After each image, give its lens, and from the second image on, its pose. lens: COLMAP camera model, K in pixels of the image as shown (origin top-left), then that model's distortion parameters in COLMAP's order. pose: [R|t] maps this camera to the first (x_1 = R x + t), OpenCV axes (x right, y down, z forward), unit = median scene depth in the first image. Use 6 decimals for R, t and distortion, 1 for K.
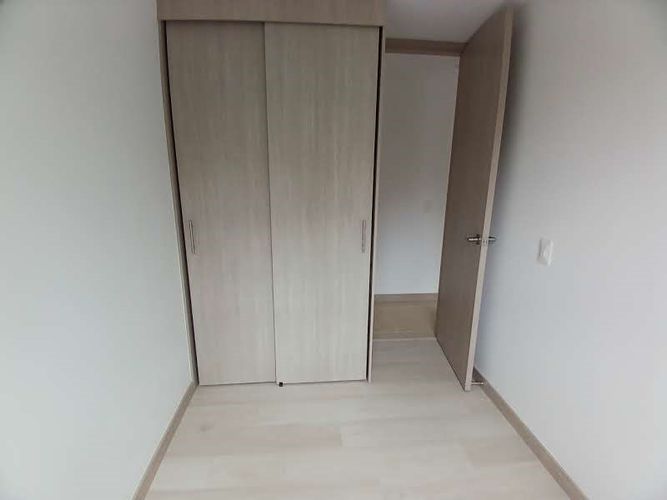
lens RADIAL K [[330.1, 0, 333.5], [0, 330.1, 250.0], [0, 0, 1]] dist [0.041008, -0.067326]
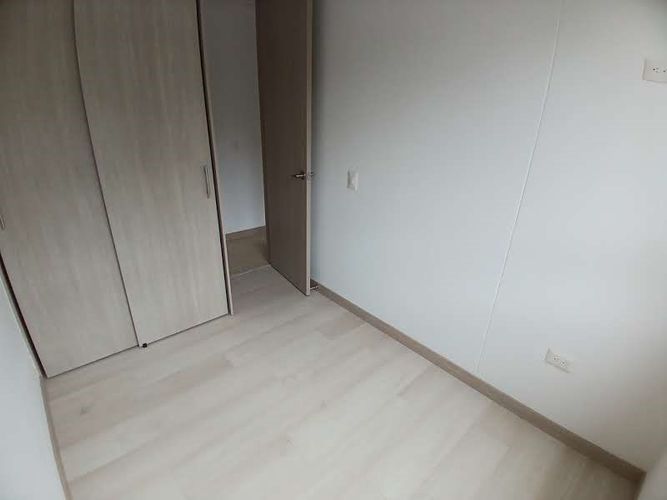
lens RADIAL K [[330.1, 0, 333.5], [0, 330.1, 250.0], [0, 0, 1]] dist [0.041008, -0.067326]
pose [[0.801892, -0.215451, 0.557270, -0.211051], [0.108609, 0.969743, 0.218636, -0.019294], [-0.587514, -0.114799, 0.801029, -0.072325]]
